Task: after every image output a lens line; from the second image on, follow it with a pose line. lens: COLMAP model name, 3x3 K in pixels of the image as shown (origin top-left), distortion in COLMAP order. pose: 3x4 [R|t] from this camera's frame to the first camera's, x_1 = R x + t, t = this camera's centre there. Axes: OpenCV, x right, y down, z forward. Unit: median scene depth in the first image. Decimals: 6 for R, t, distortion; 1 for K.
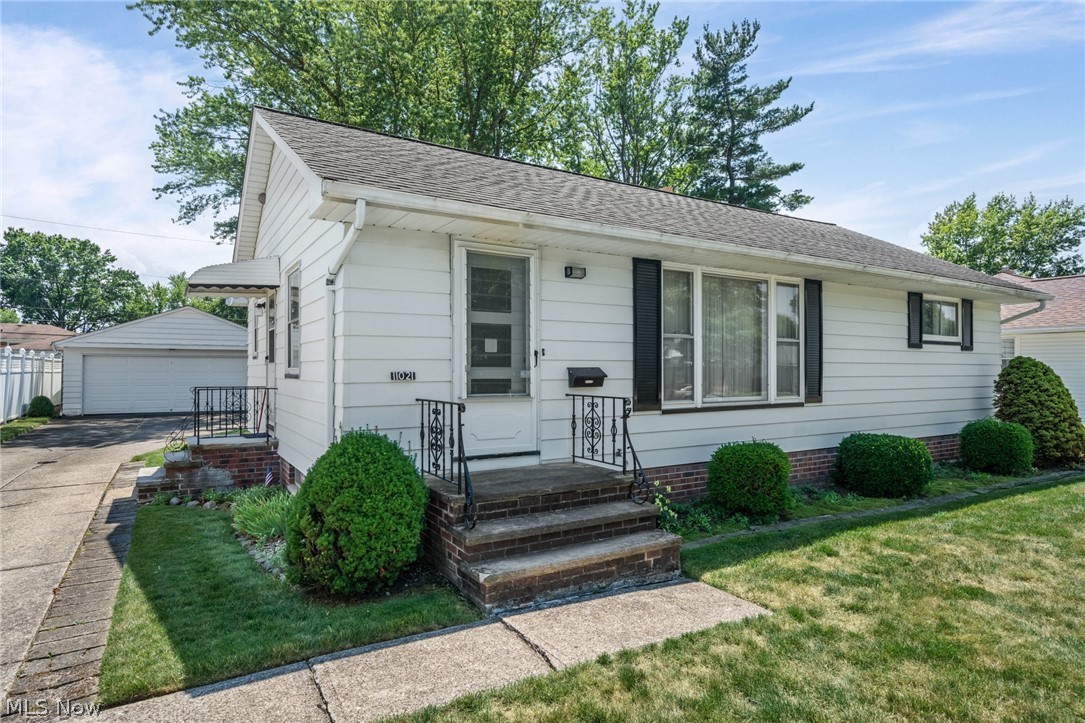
lens RADIAL K [[599.7, 0, 542.5], [0, 599.7, 360.0], [0, 0, 1]] dist [0.004200, 0.000448]
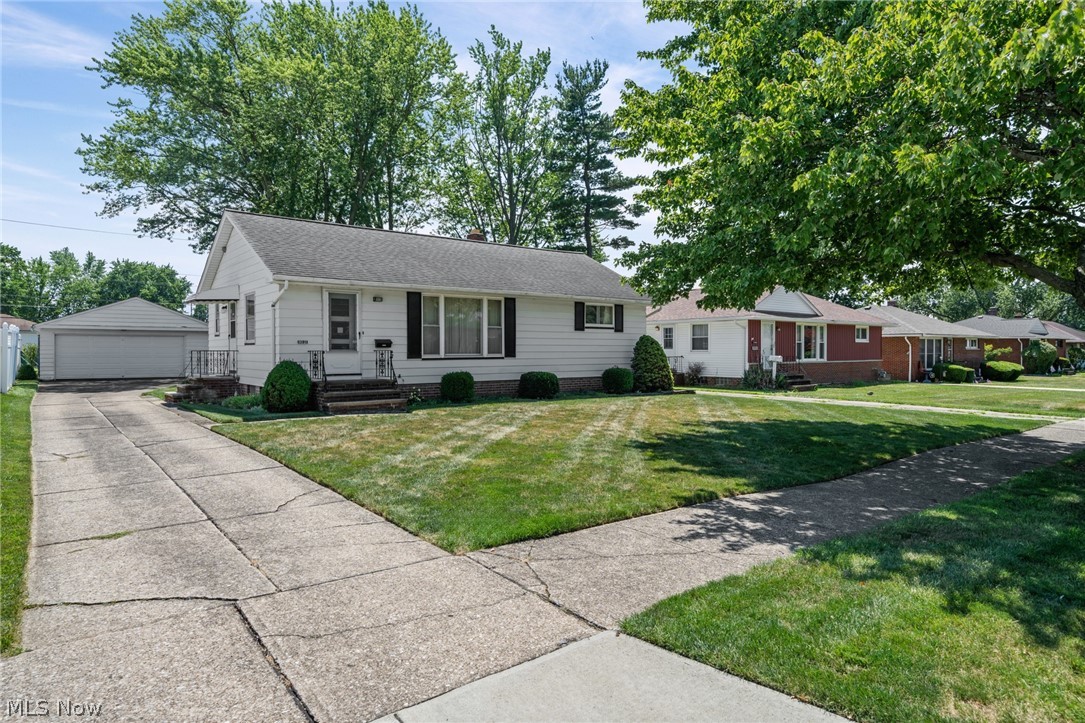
lens RADIAL K [[633.0, 0, 543.5], [0, 633.0, 356.5], [0, 0, 1]] dist [-0.015899, -0.000162]
pose [[0.991676, -0.003190, 0.128720, 0.064631], [-0.000103, 0.999673, 0.025569, 0.002801], [-0.128759, -0.025369, 0.991351, -0.265121]]
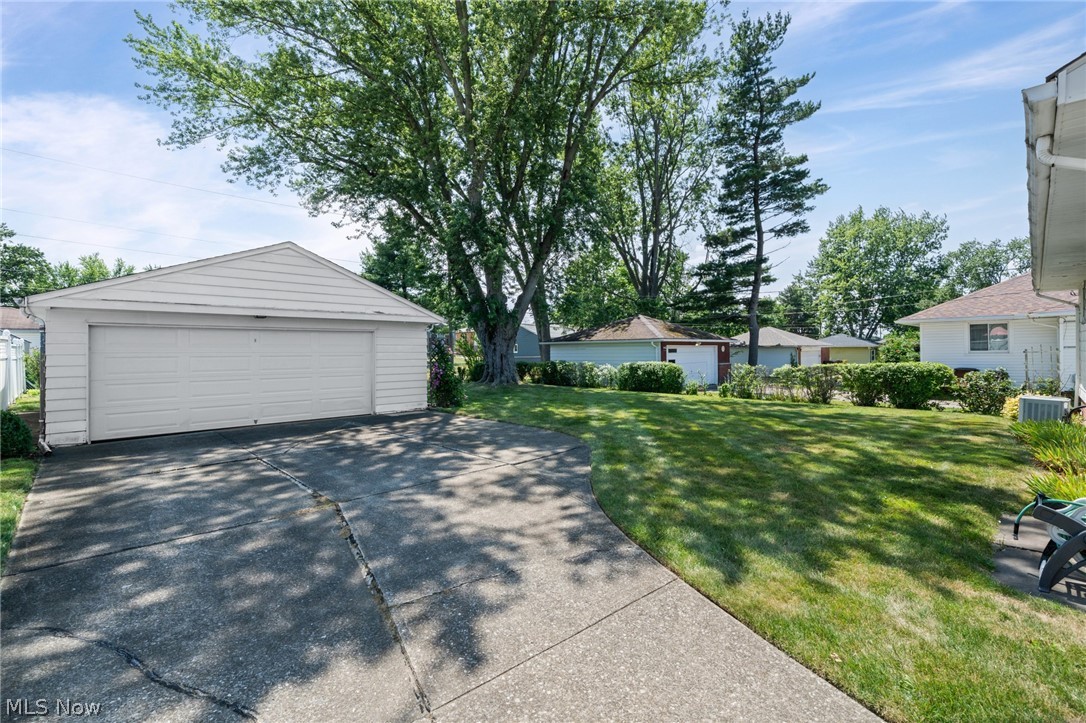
lens RADIAL K [[484.0, 0, 537.8], [0, 484.0, 347.5], [0, 0, 1]] dist [-0.006122, -0.000018]
pose [[0.974731, -0.006242, 0.223294, -0.256150], [0.003843, 0.999930, 0.011179, 0.004132], [-0.223349, -0.010038, 0.974687, 0.273961]]
